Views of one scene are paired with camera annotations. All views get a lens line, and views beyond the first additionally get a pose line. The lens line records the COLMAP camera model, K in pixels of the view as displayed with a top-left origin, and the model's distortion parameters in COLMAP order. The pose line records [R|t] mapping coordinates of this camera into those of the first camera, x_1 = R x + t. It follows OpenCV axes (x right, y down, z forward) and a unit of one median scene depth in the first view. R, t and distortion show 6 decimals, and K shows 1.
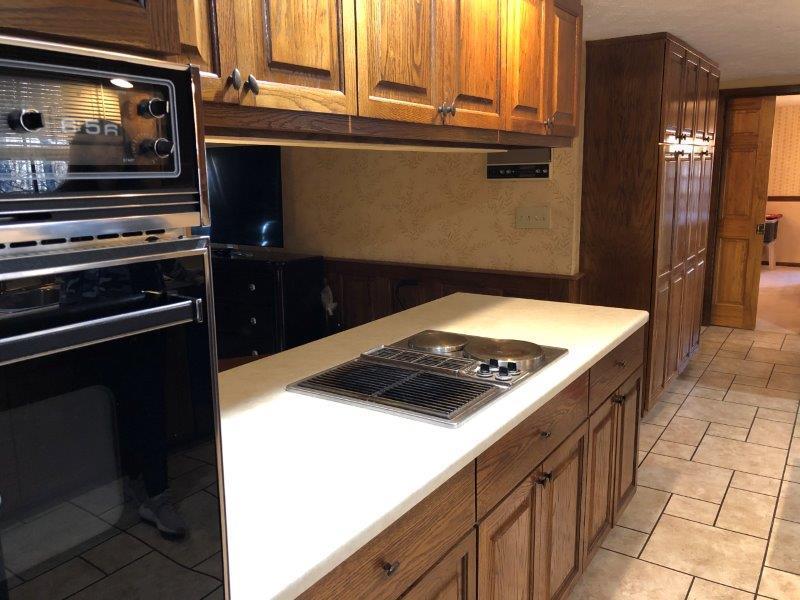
lens RADIAL K [[654.9, 0, 400.3], [0, 654.9, 299.3], [0, 0, 1]] dist [0.039857, -0.034651]
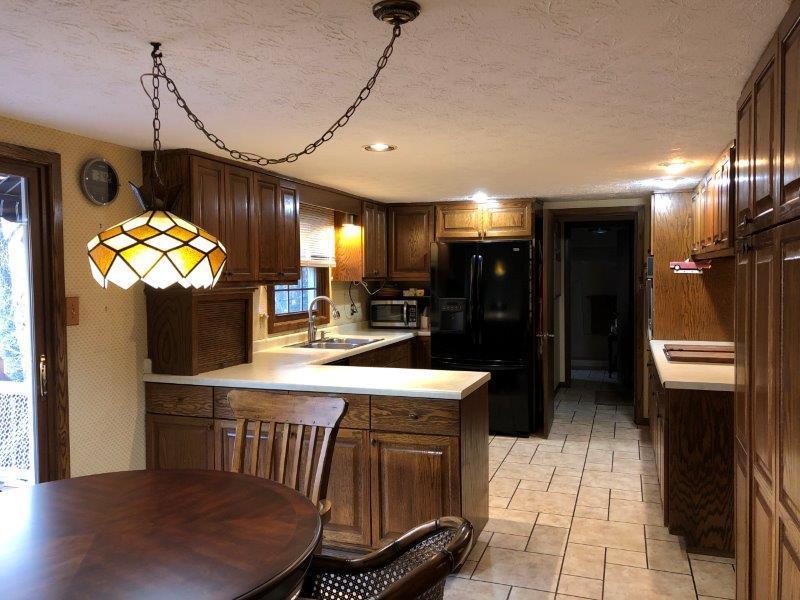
lens RADIAL K [[654.9, 0, 406.9], [0, 654.9, 285.2], [0, 0, 1]] dist [0.039857, -0.034651]
pose [[-0.963728, 0.024204, -0.265788, 1.136225], [-0.030837, 0.979111, 0.200977, -0.387708], [0.265101, 0.201883, -0.942849, 1.937296]]
